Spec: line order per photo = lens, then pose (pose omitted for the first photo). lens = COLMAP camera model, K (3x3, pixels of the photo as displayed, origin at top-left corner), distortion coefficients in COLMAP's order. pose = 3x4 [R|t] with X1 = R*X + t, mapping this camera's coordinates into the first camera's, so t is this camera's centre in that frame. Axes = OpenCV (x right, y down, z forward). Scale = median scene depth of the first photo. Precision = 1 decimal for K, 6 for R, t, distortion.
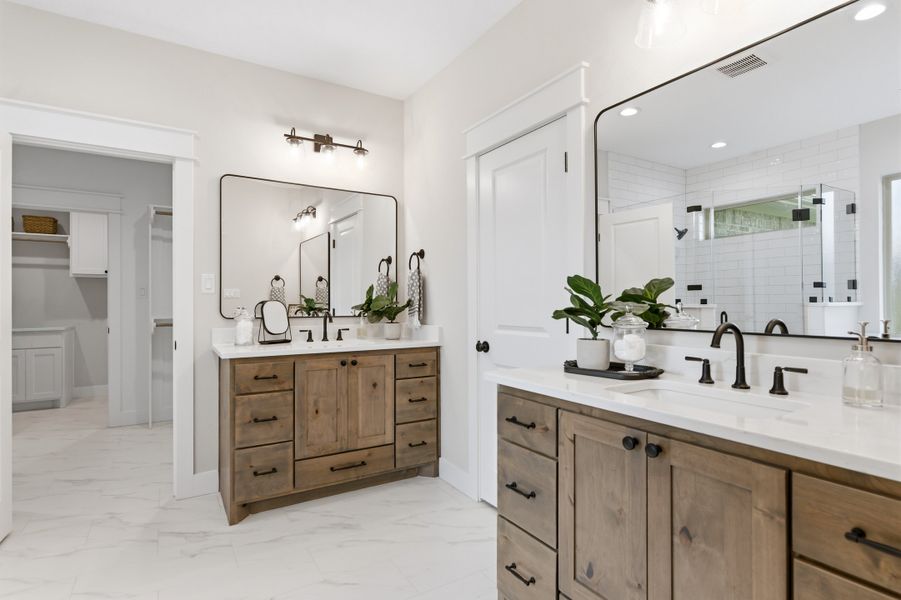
lens RADIAL K [[460.7, 0, 437.1], [0, 460.7, 294.1], [0, 0, 1]] dist [-0.002171, 0.001240]
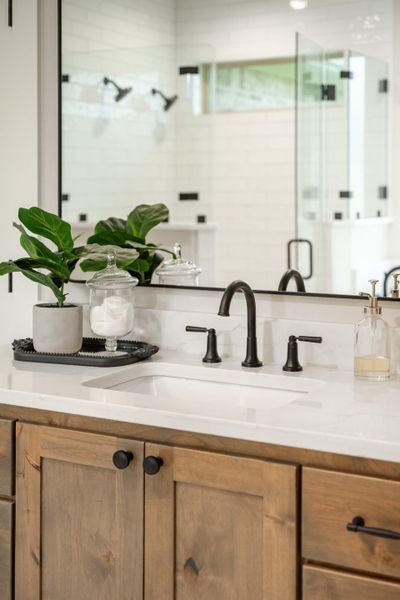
lens RADIAL K [[602.2, 0, 200.0], [0, 602.2, 300.0], [0, 0, 1]] dist [0.007231, 0.016977]
pose [[0.881287, -0.011424, 0.472443, 0.109478], [-0.003950, 0.999495, 0.031537, 0.059316], [-0.472565, -0.029659, 0.880797, 0.159423]]
